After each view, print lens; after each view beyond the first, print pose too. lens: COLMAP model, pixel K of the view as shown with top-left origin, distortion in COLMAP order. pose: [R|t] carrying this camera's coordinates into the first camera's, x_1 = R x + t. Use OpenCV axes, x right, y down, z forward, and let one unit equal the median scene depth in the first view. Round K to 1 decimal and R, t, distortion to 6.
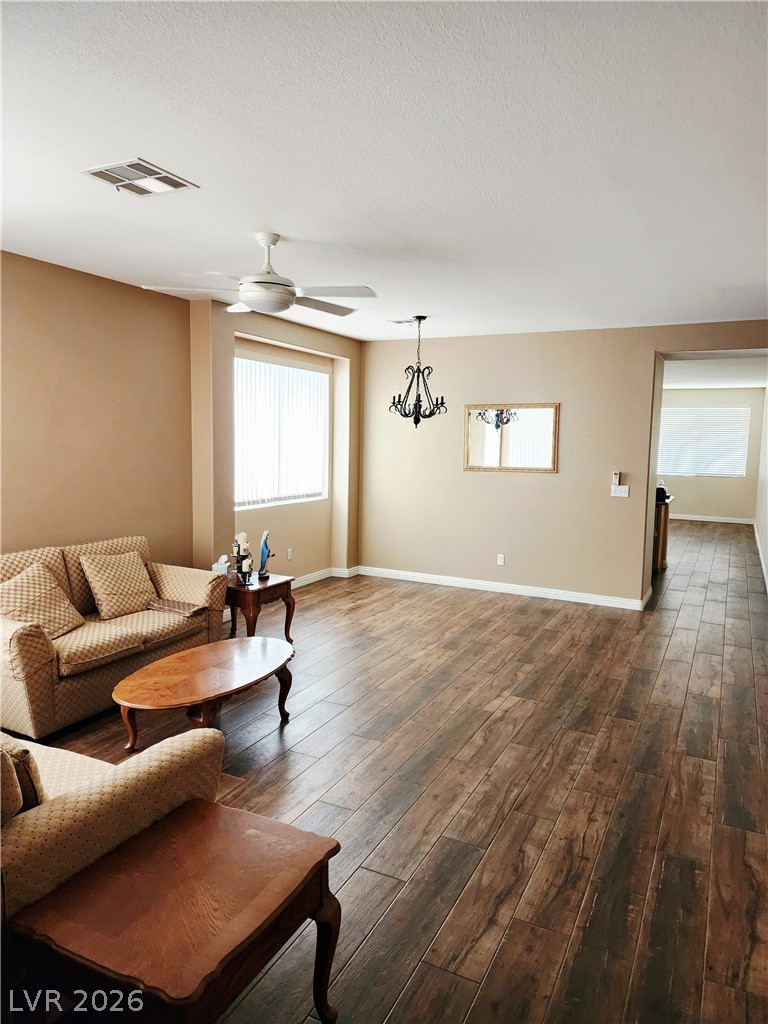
lens RADIAL K [[682.3, 0, 381.9], [0, 682.3, 489.7], [0, 0, 1]] dist [0.062113, -0.000897]
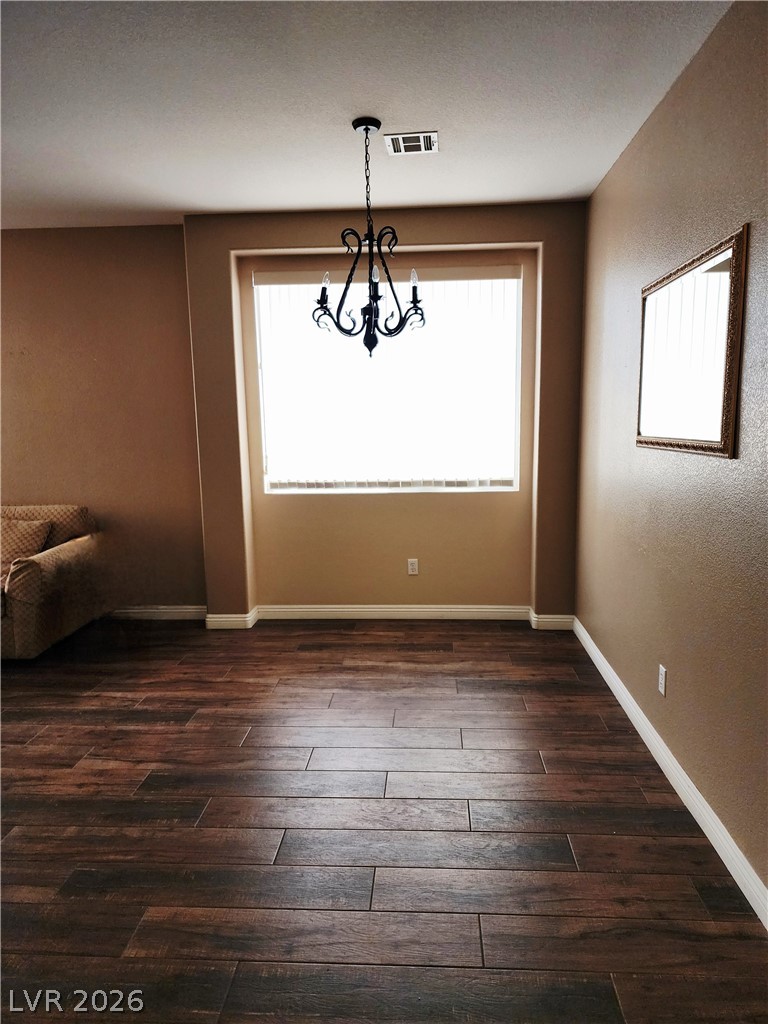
lens RADIAL K [[679.0, 0, 384.0], [0, 679.0, 512.0], [0, 0, 1]] dist [0.085057, -0.075203]
pose [[0.395564, 0.103632, -0.912573, 0.609868], [-0.047187, 0.994595, 0.092492, -0.027540], [0.917226, 0.006475, 0.398316, 0.935385]]
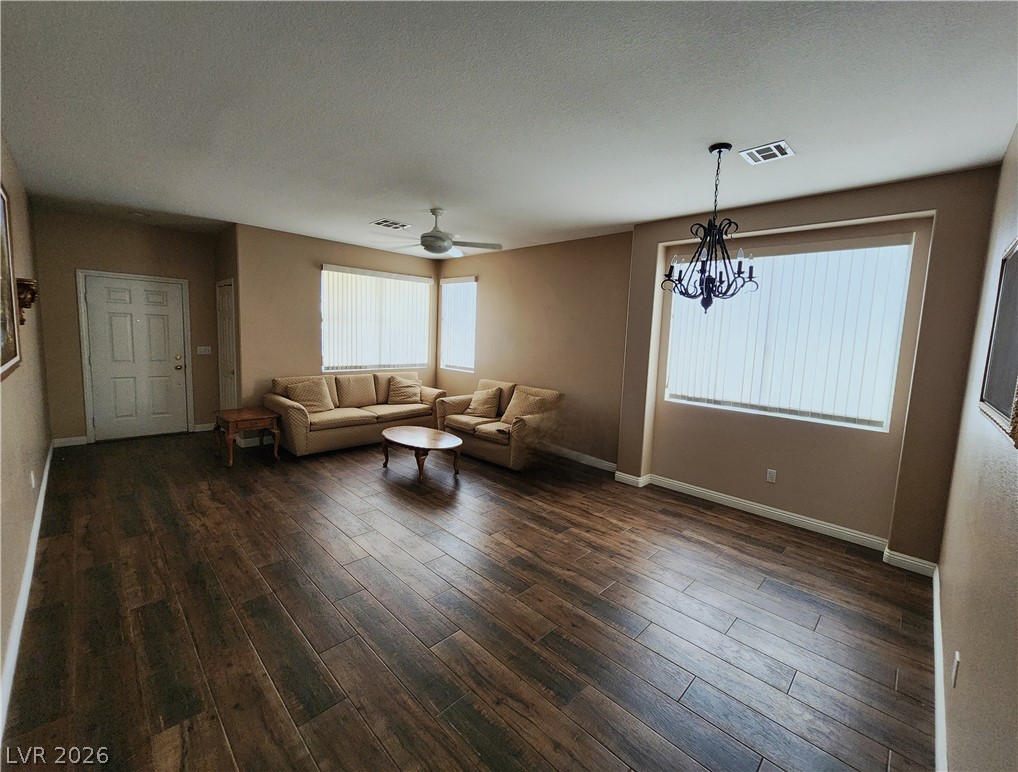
lens RADIAL K [[416.7, 0, 521.8], [0, 416.7, 376.2], [0, 0, 1]] dist [0.004754, 0.000387]
pose [[-0.279874, 0.062112, -0.958025, 0.583732], [-0.124067, 0.987197, 0.100248, -0.055784], [0.951986, 0.146916, -0.268584, 1.095046]]
